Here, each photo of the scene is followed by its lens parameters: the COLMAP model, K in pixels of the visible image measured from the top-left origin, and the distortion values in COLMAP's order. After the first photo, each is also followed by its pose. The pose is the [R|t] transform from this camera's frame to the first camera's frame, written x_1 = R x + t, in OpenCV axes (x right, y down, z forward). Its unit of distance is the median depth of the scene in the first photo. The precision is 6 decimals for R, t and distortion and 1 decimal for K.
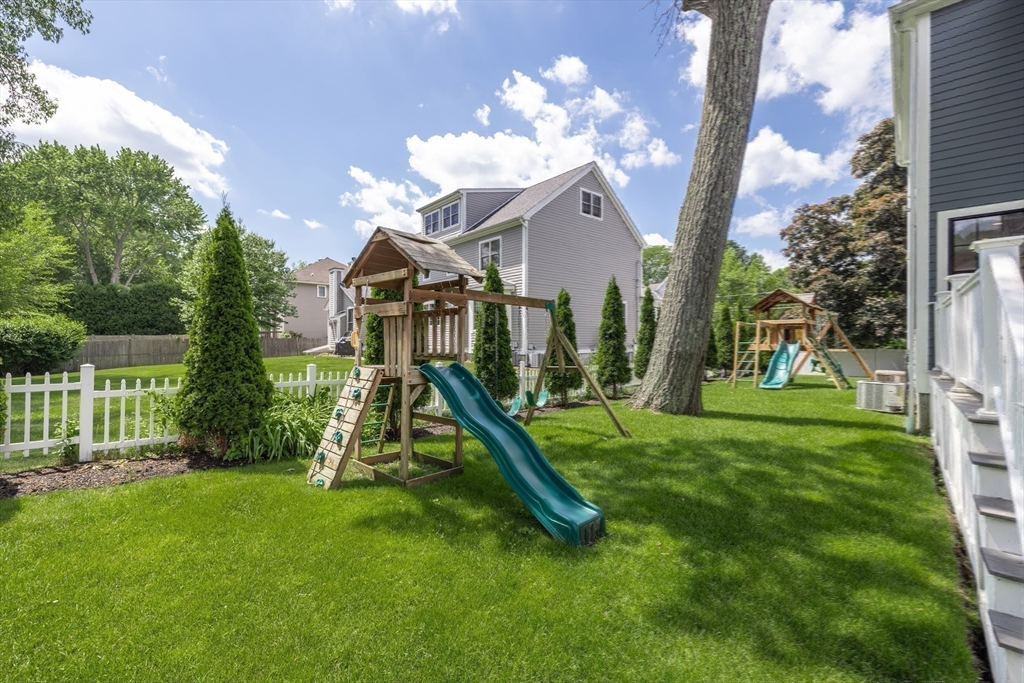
lens RADIAL K [[435.6, 0, 512.0], [0, 435.6, 341.5], [0, 0, 1]] dist [0.000768, 0.000007]
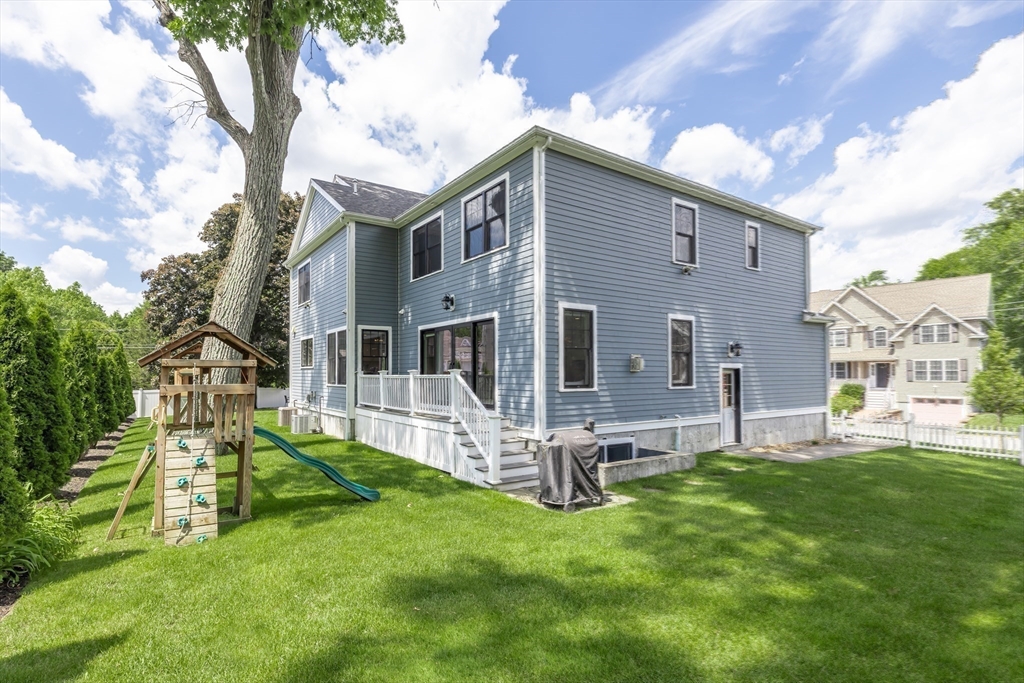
lens RADIAL K [[443.7, 0, 514.1], [0, 443.7, 366.4], [0, 0, 1]] dist [-0.000306, -0.000010]
pose [[0.177213, 0.019515, 0.983979, -1.388959], [-0.000095, 0.999804, -0.019812, -0.118623], [-0.984172, 0.003417, 0.177180, -0.063846]]
